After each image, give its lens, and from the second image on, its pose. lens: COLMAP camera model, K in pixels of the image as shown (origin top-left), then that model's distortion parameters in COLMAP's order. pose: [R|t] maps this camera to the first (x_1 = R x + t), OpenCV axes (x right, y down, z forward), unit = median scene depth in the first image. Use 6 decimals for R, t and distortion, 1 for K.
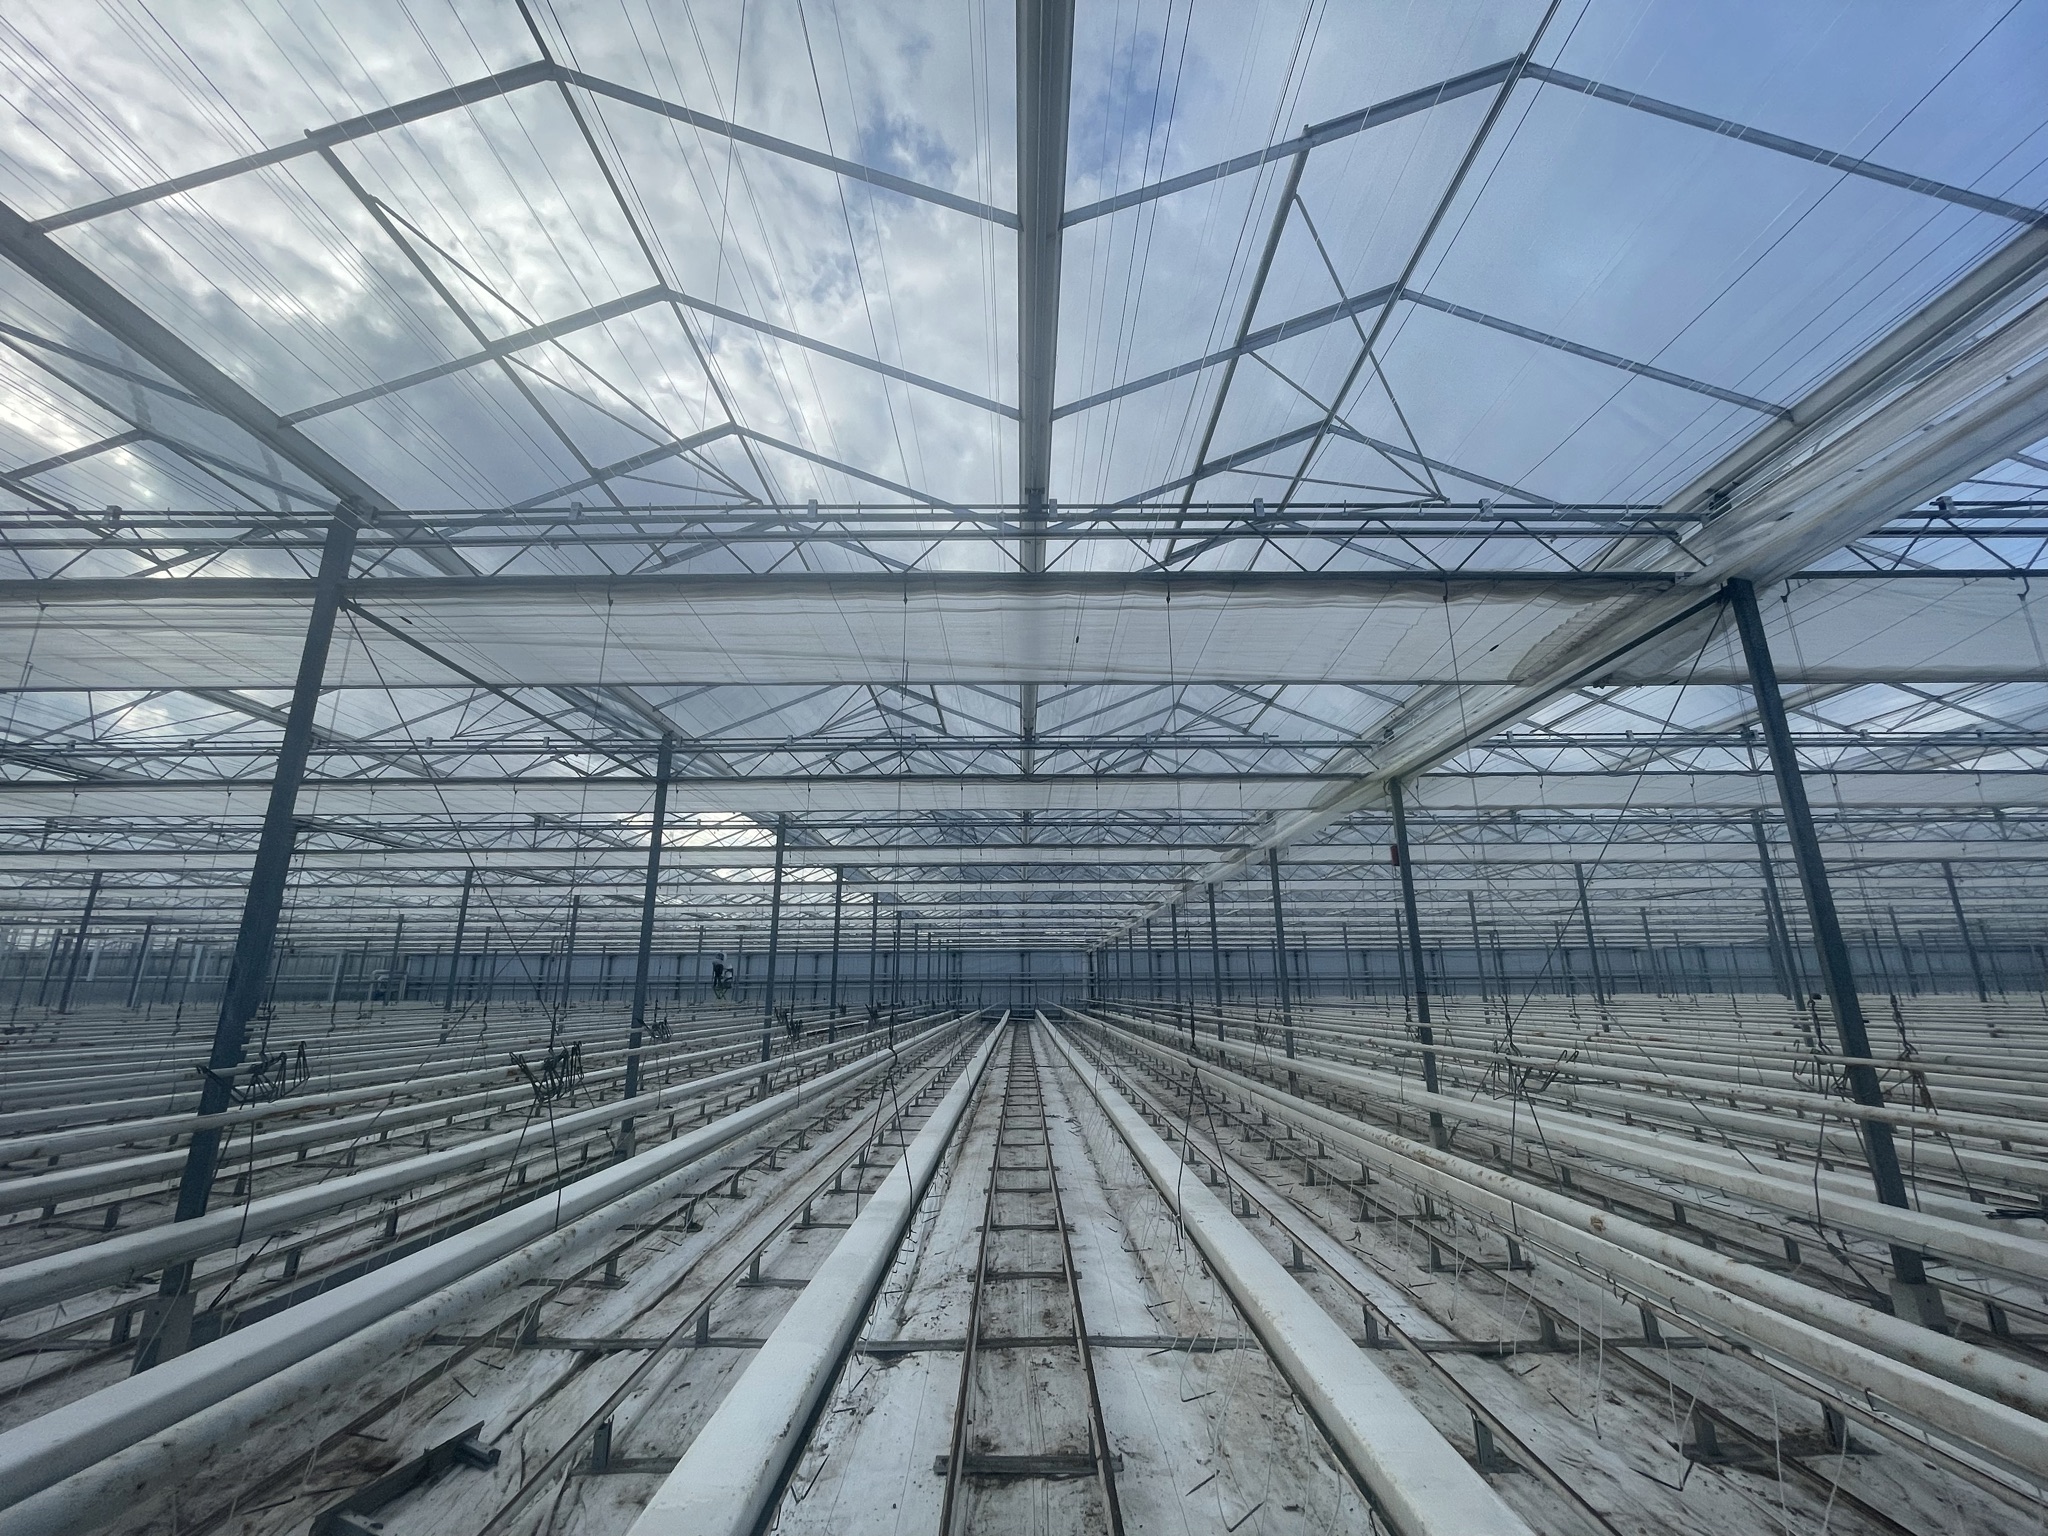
lens RADIAL K [[850.1, 0, 1024.0], [0, 850.1, 768.0], [0, 0, 1]] dist [-0.075679, 0.013788]
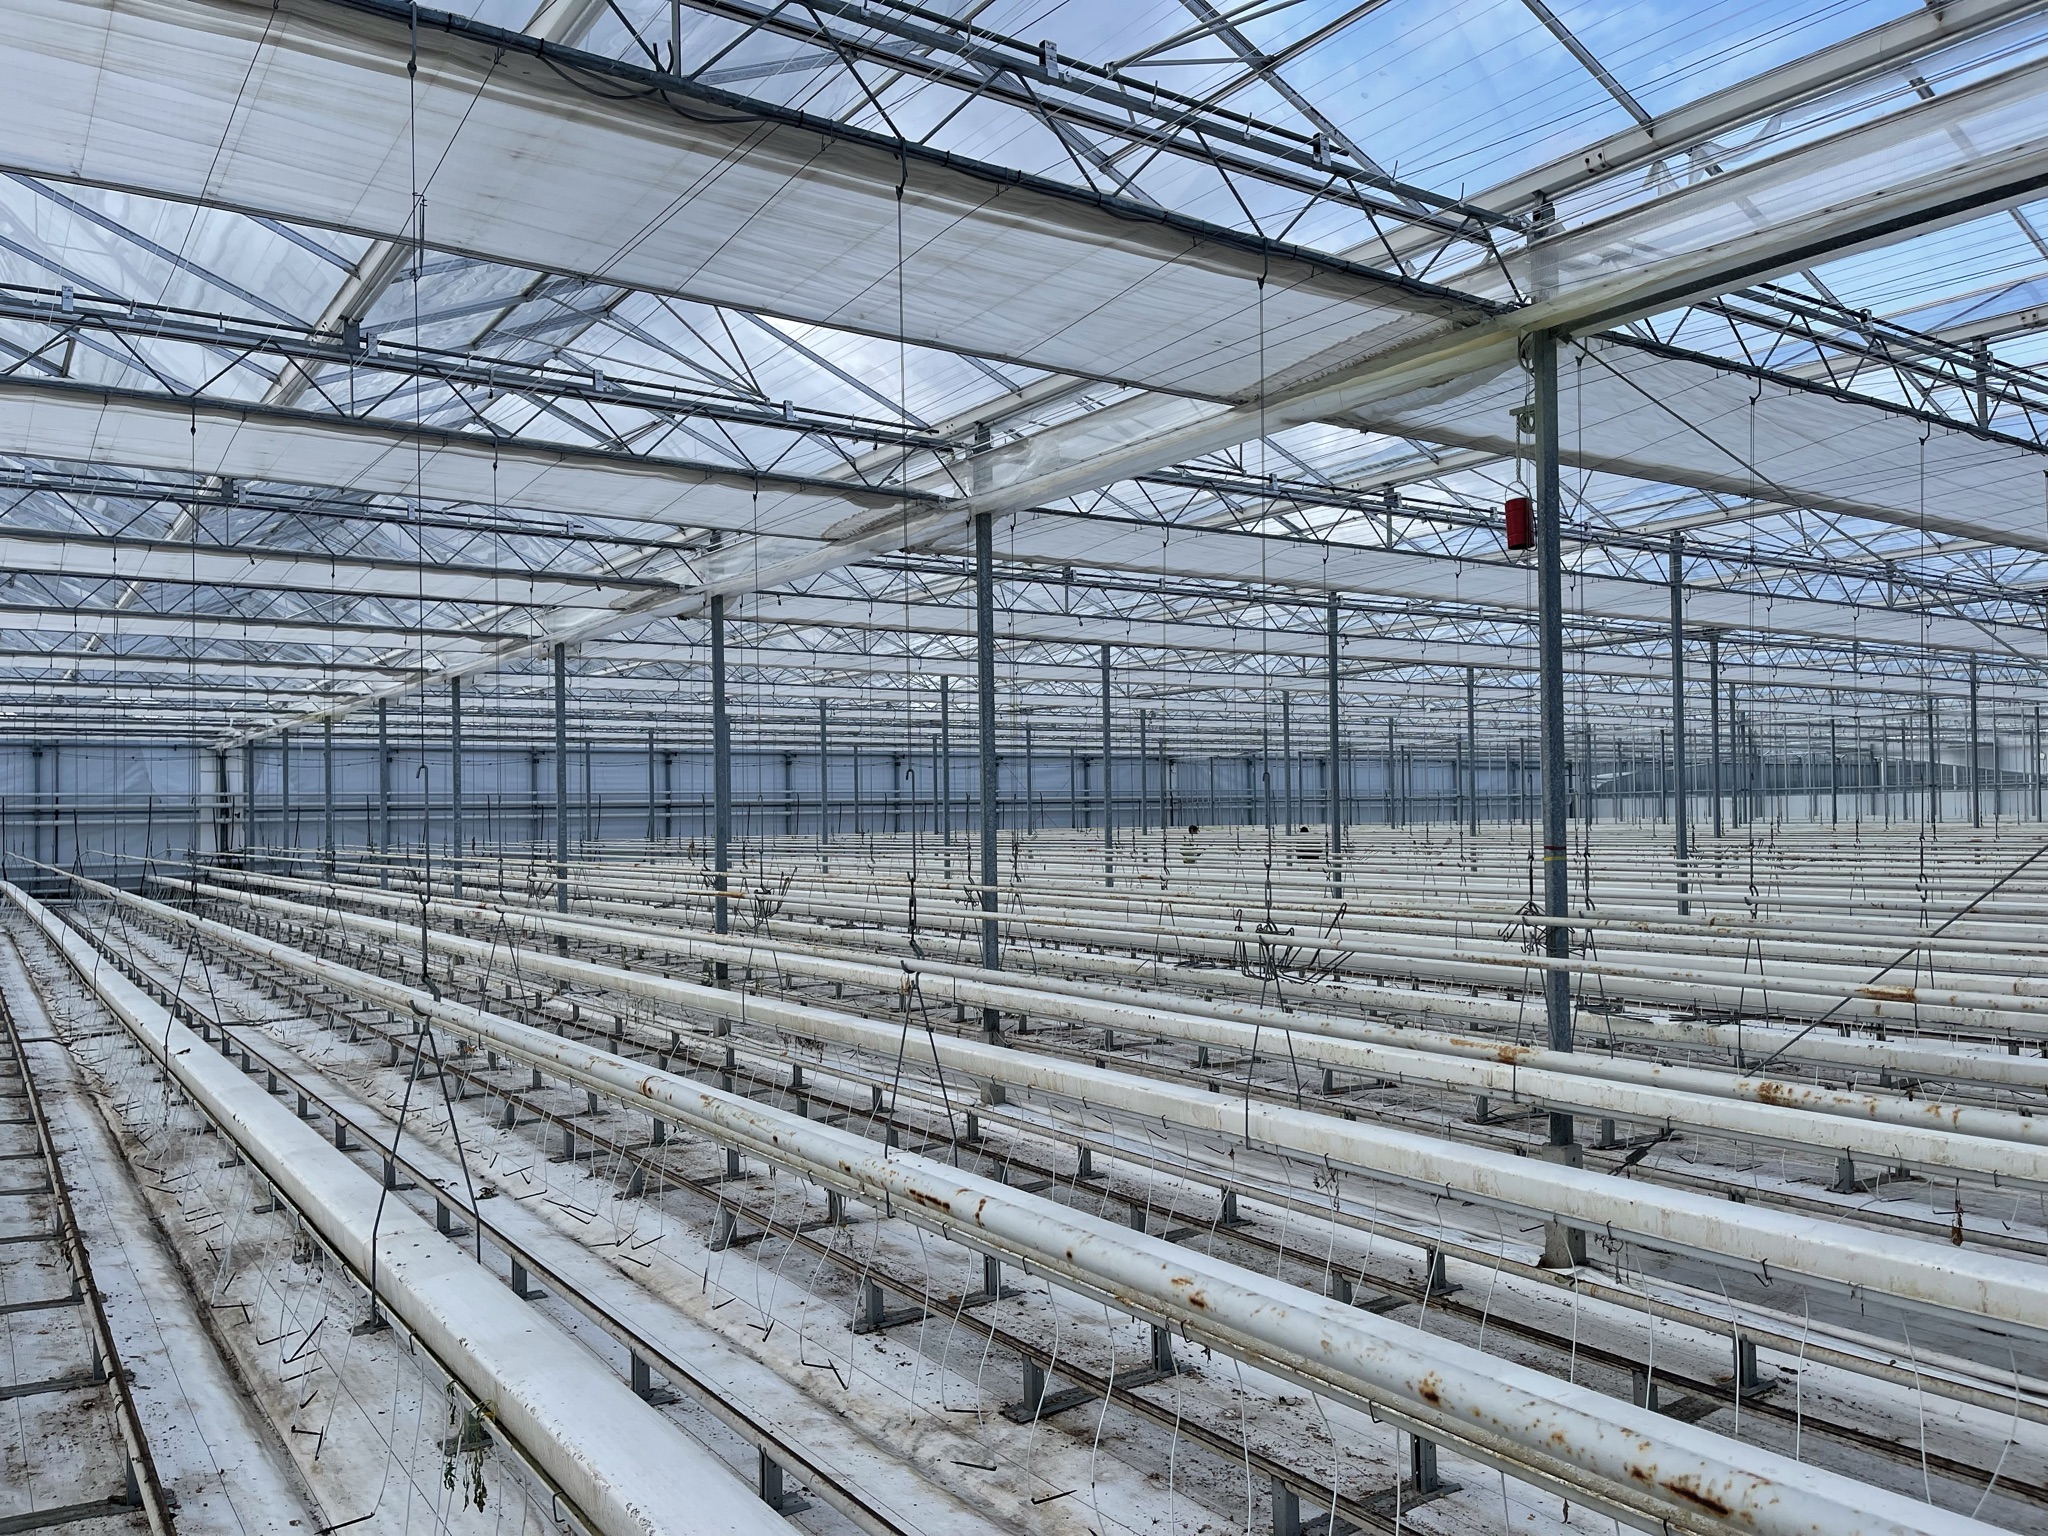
lens RADIAL K [[1542.9, 0, 1024.0], [0, 1542.9, 768.0], [0, 0, 1]] dist [-0.045008, -0.009060]
pose [[0.817016, 0.013152, 0.576465, -0.373603], [-0.136009, 0.975926, 0.170498, 0.006584], [-0.560344, -0.217704, 0.799136, 0.001548]]
